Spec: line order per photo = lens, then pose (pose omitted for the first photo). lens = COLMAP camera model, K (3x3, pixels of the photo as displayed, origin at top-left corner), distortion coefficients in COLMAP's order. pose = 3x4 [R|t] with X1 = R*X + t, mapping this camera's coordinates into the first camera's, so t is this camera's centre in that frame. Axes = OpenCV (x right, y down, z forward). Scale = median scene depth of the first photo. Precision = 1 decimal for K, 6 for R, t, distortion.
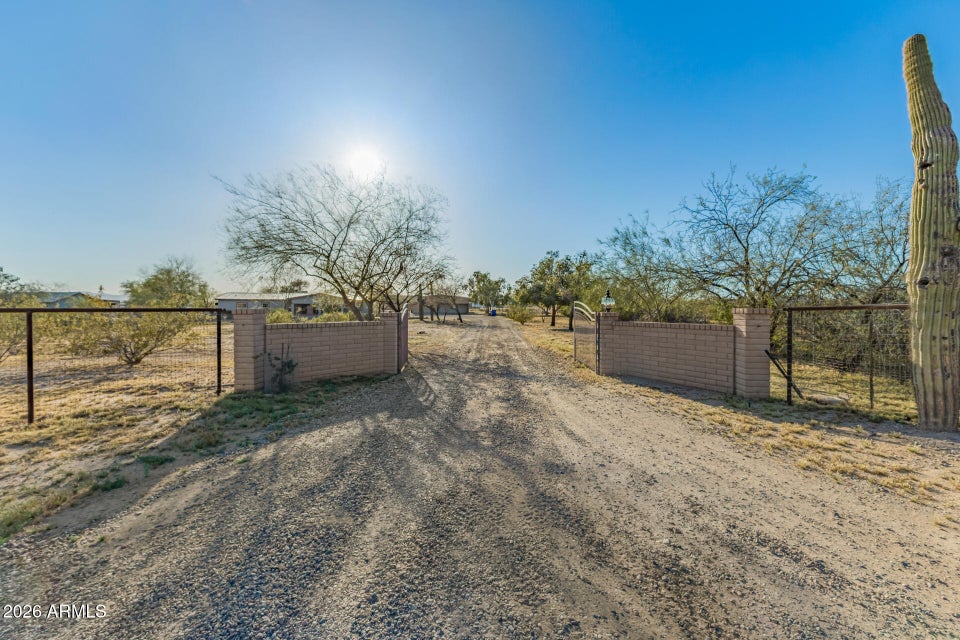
lens RADIAL K [[422.1, 0, 487.7], [0, 422.1, 312.7], [0, 0, 1]] dist [-0.002248, -0.000284]
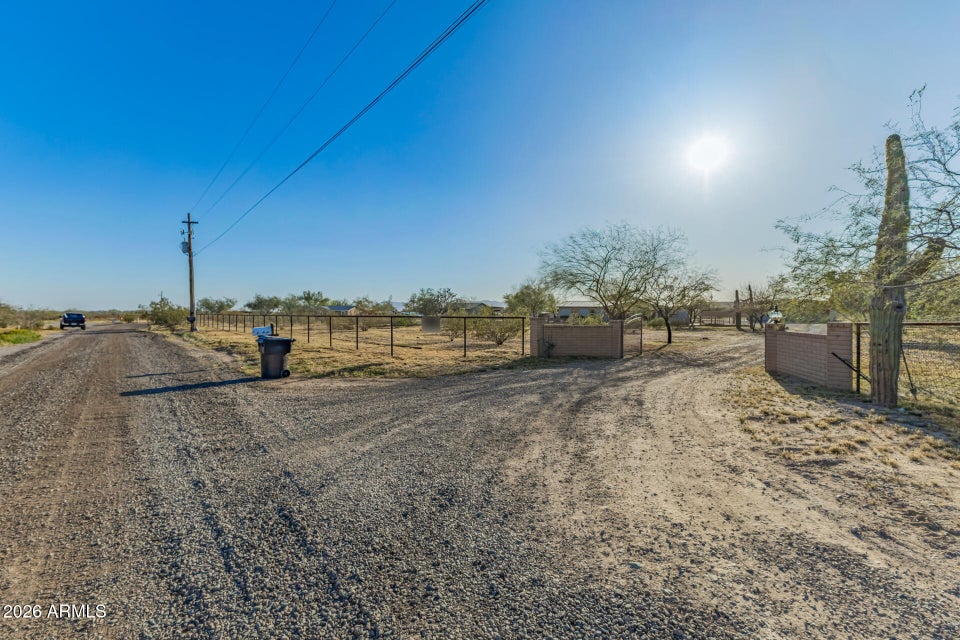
lens RADIAL K [[422.1, 0, 479.5], [0, 422.1, 317.7], [0, 0, 1]] dist [-0.002248, -0.000284]
pose [[0.712647, 0.012758, -0.701407, 0.627853], [-0.011869, 0.999911, 0.006129, -0.016645], [0.701422, 0.003957, 0.712735, -0.619192]]
